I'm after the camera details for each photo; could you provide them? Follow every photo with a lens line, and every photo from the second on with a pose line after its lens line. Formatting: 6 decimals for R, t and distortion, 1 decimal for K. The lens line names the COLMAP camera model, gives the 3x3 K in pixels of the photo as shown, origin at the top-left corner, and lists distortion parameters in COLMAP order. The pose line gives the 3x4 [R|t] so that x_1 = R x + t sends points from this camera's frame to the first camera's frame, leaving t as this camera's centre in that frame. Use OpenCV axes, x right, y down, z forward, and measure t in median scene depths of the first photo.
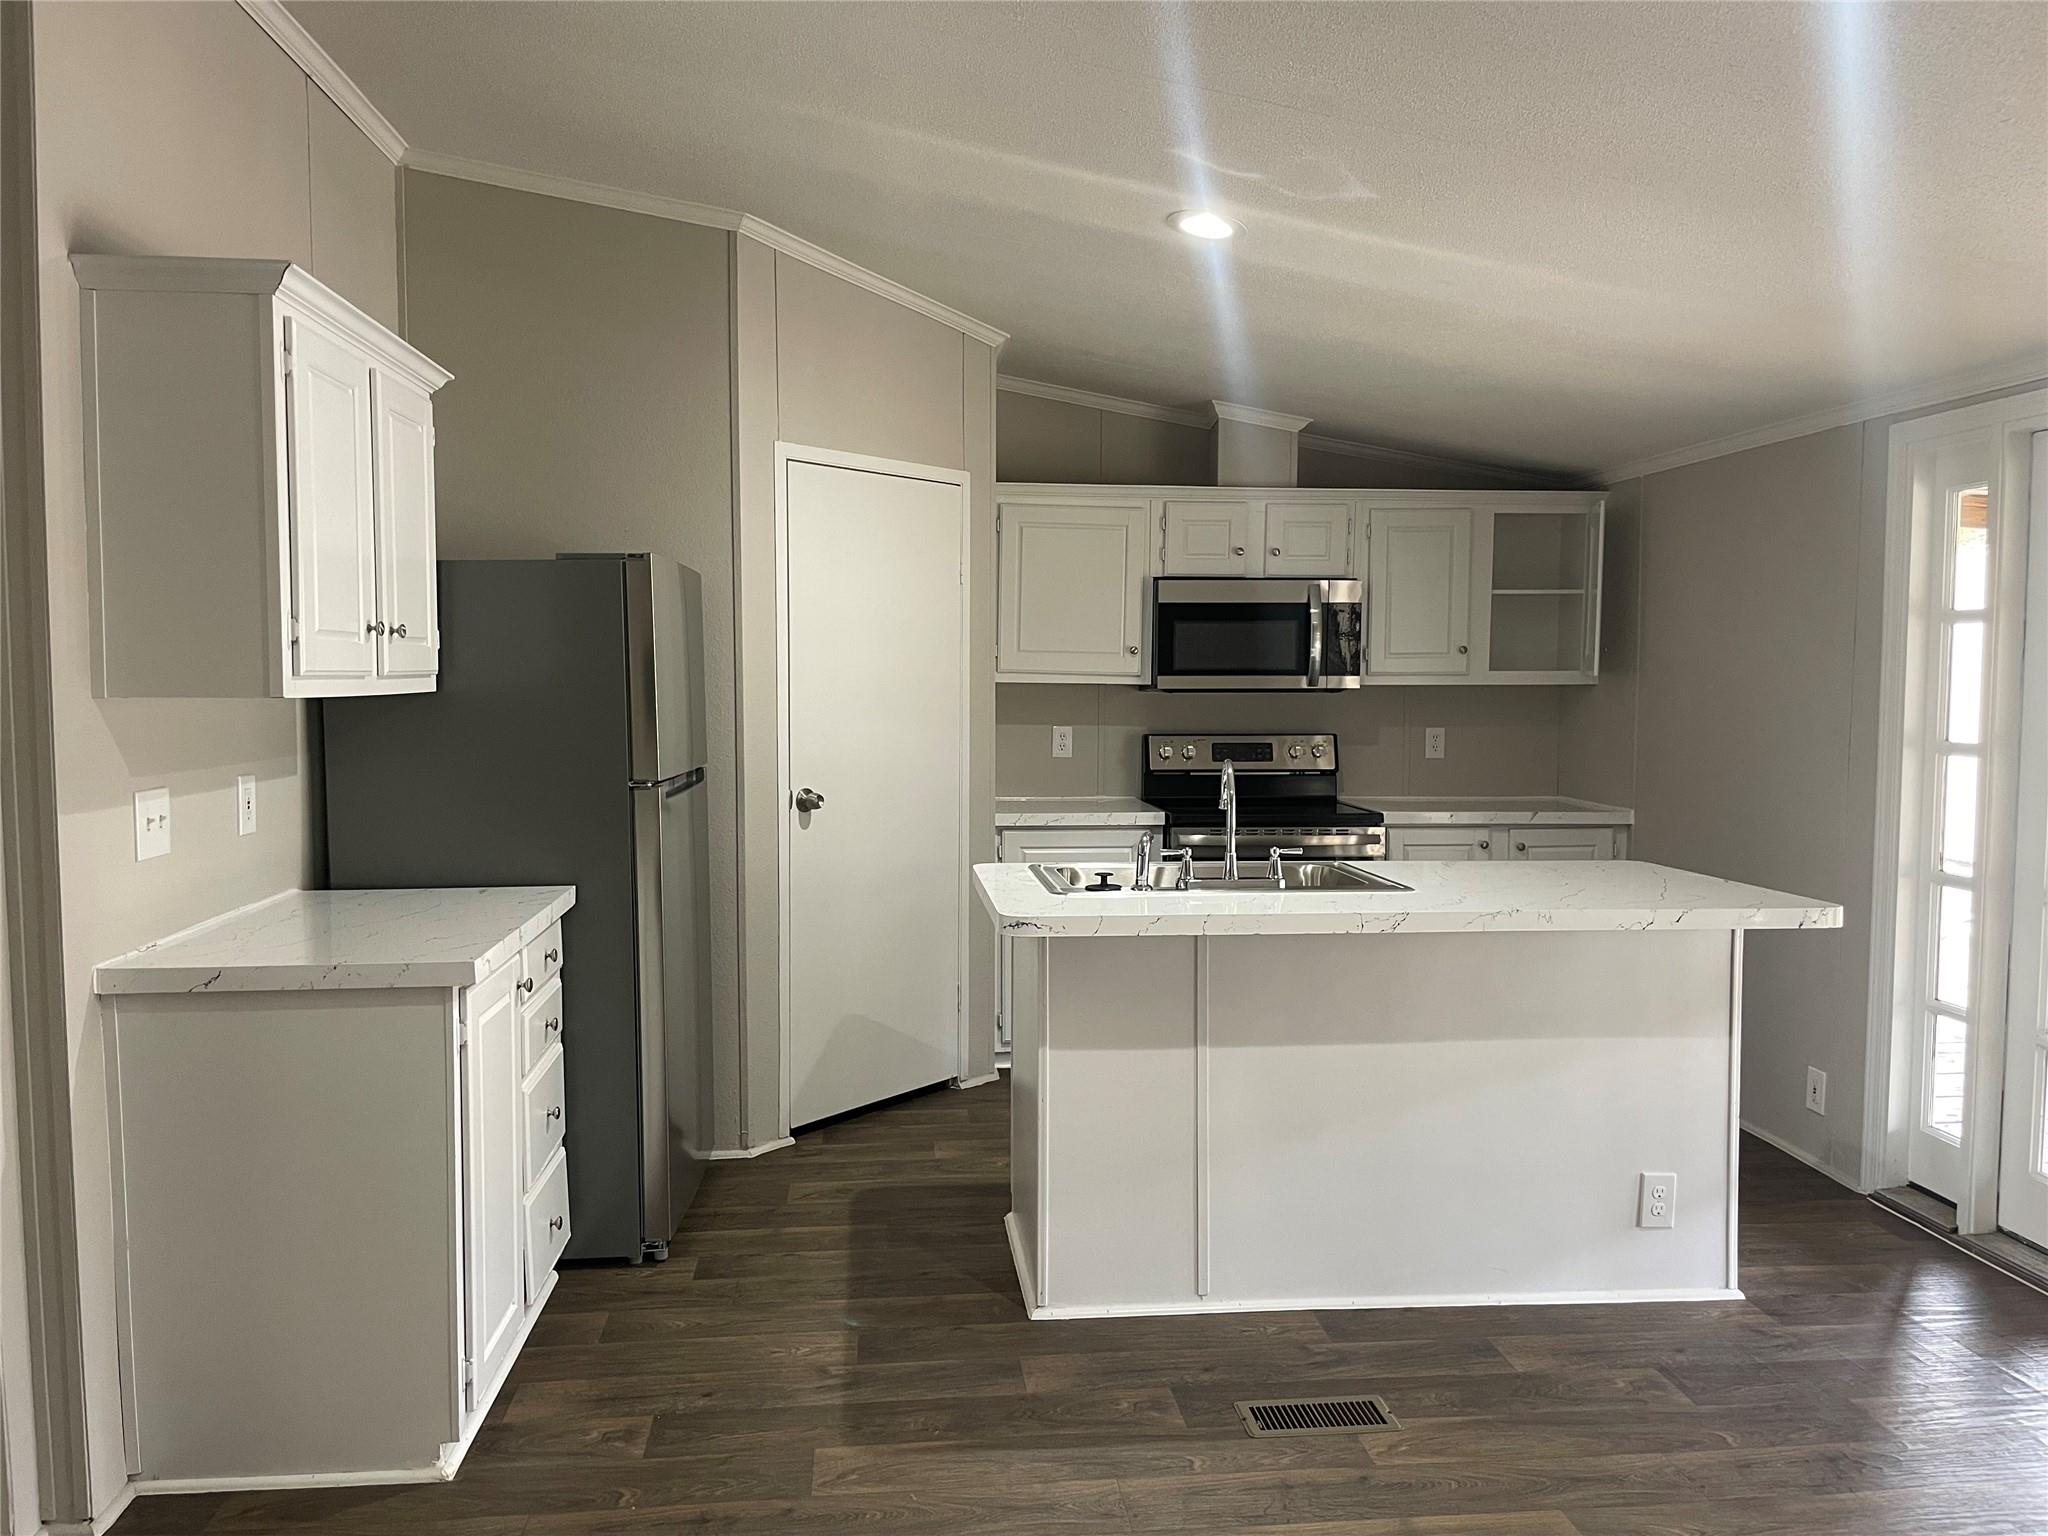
lens RADIAL K [[1530.8, 0, 1024.8], [0, 1530.8, 779.2], [0, 0, 1]] dist [0.101515, -0.132133]
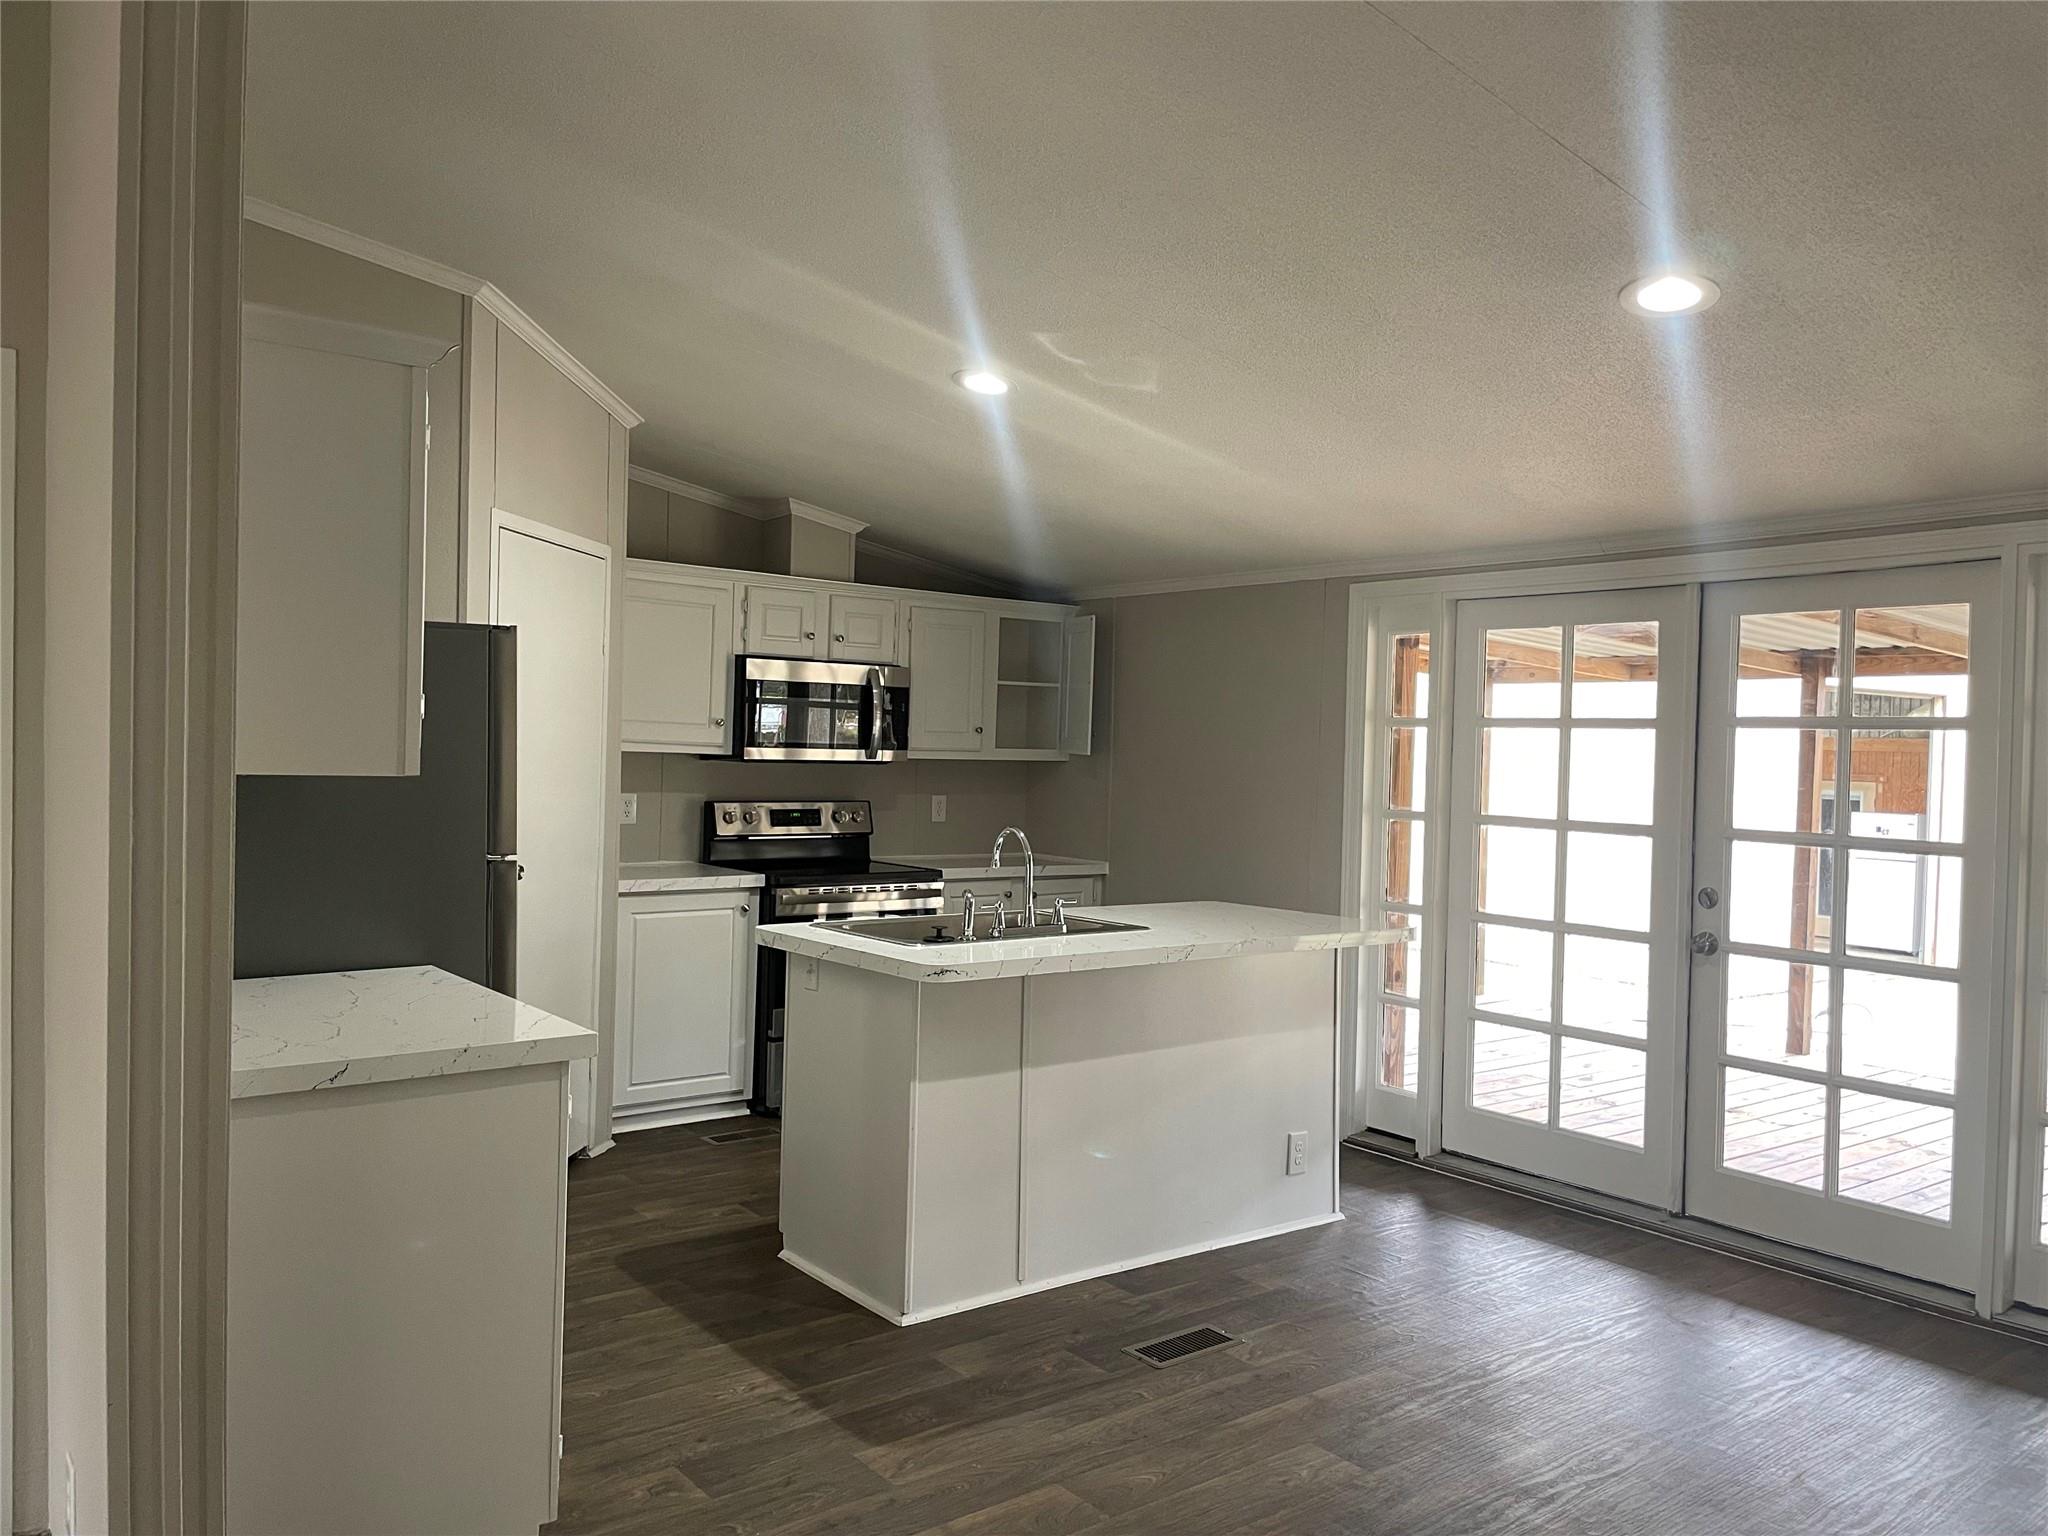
lens RADIAL K [[1530.8, 0, 1024.8], [0, 1530.8, 779.2], [0, 0, 1]] dist [0.101515, -0.132133]
pose [[0.850449, 0.006899, 0.526012, -0.407518], [0.013173, 0.999321, -0.034404, -0.007398], [-0.525893, 0.036188, 0.849781, -0.016498]]
